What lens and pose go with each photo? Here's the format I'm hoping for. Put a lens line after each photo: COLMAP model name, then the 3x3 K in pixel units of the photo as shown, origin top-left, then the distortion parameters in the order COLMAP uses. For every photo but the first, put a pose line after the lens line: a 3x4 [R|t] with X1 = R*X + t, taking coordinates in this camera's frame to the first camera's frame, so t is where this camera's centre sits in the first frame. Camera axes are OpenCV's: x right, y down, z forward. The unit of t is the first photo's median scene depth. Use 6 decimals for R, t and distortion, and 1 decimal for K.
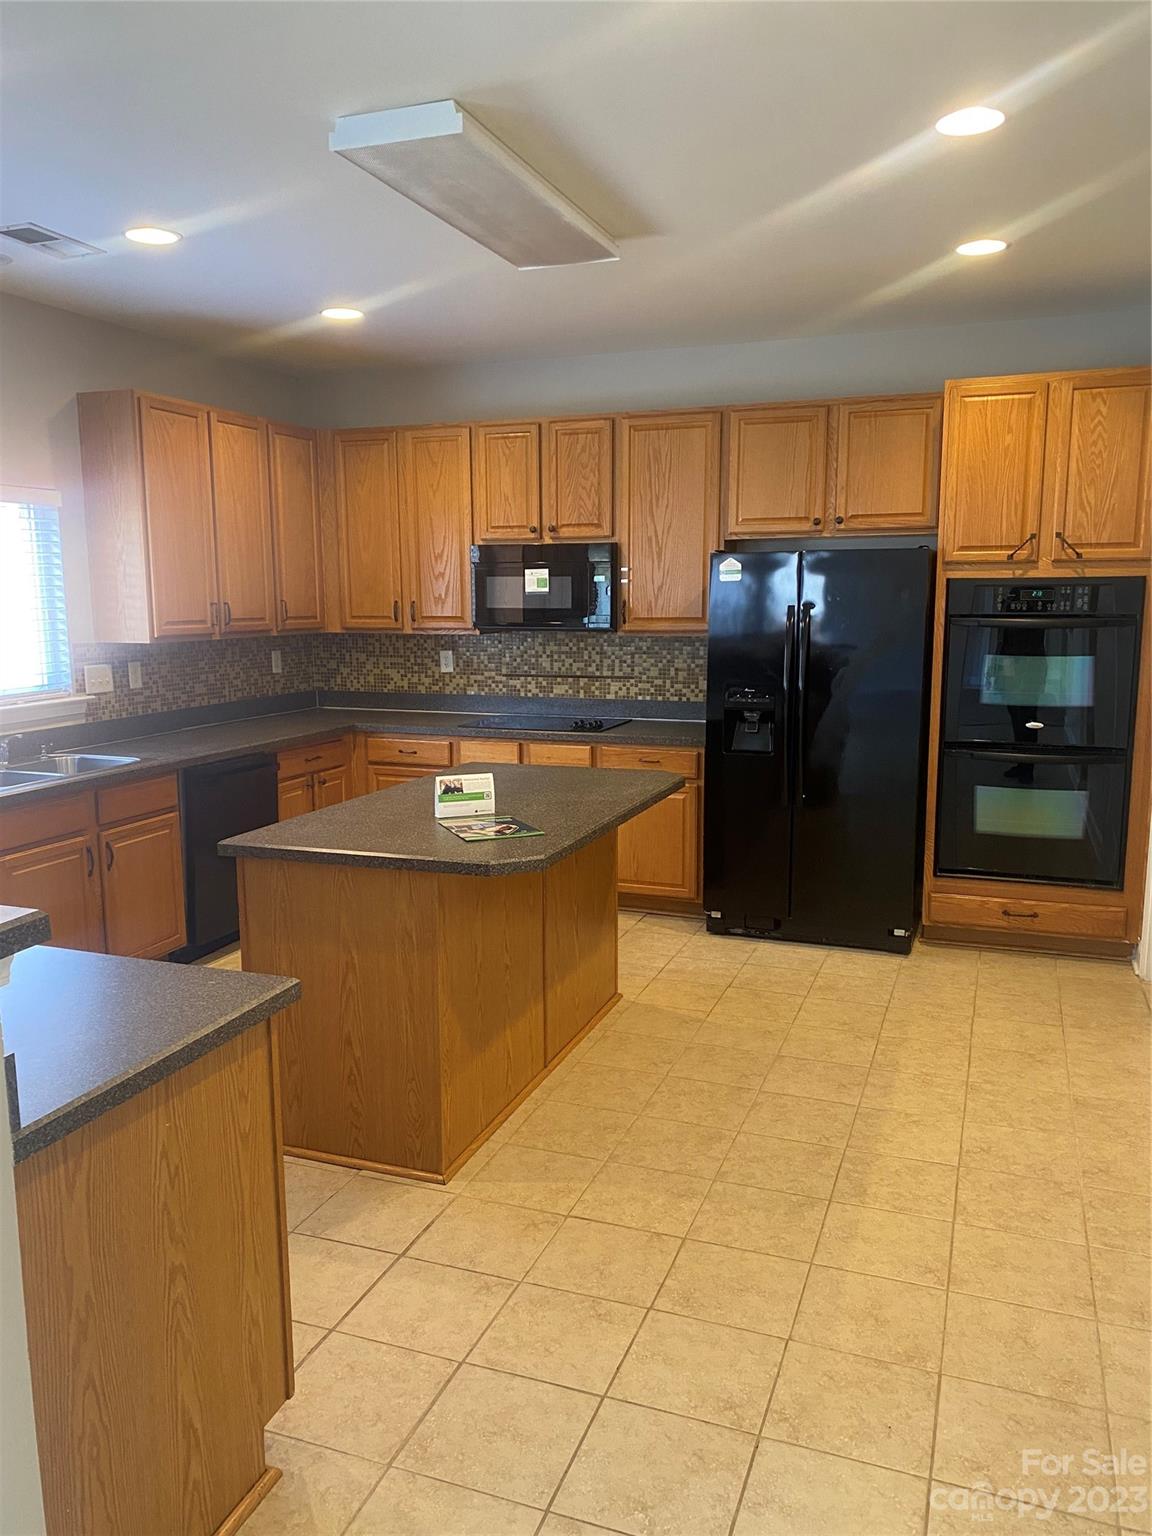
lens RADIAL K [[1155.2, 0, 575.3], [0, 1155.2, 774.6], [0, 0, 1]] dist [0.055003, -0.079757]
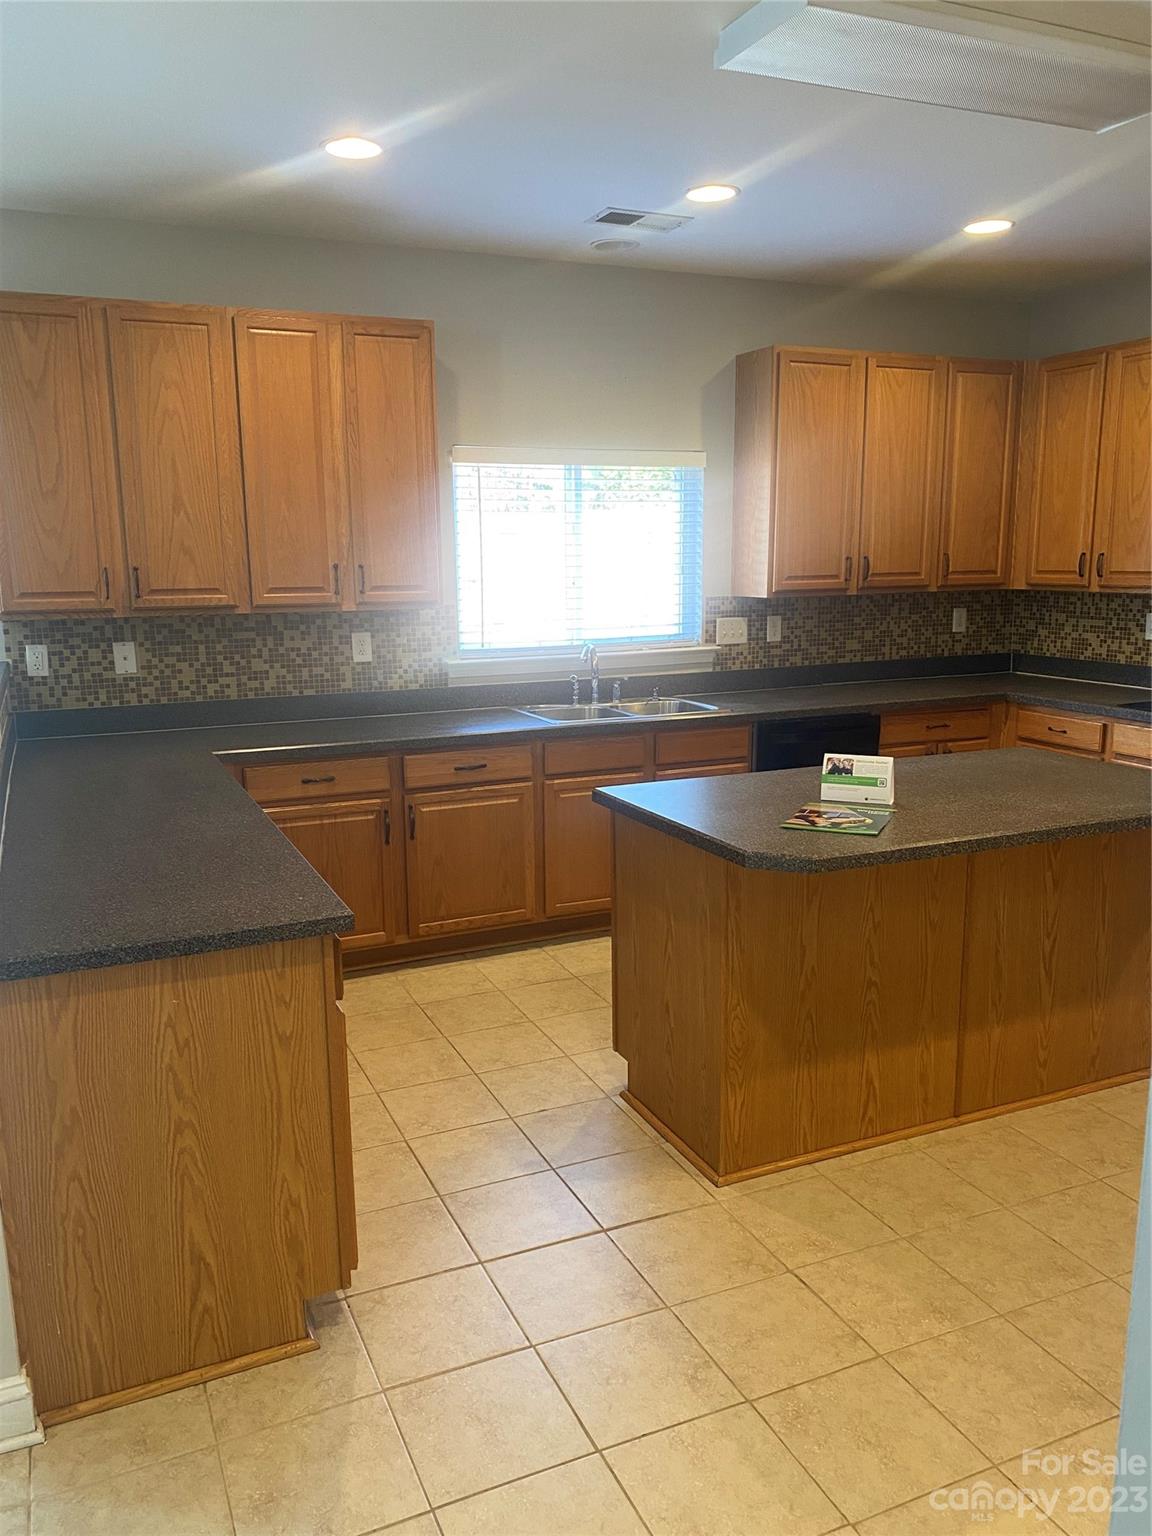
lens RADIAL K [[1168.9, 0, 572.4], [0, 1168.9, 771.3], [0, 0, 1]] dist [0.096735, -0.199630]
pose [[0.698683, 0.127750, -0.703933, 0.247717], [-0.102963, 0.991640, 0.077768, -0.022625], [0.707983, 0.018144, 0.705996, 0.141262]]
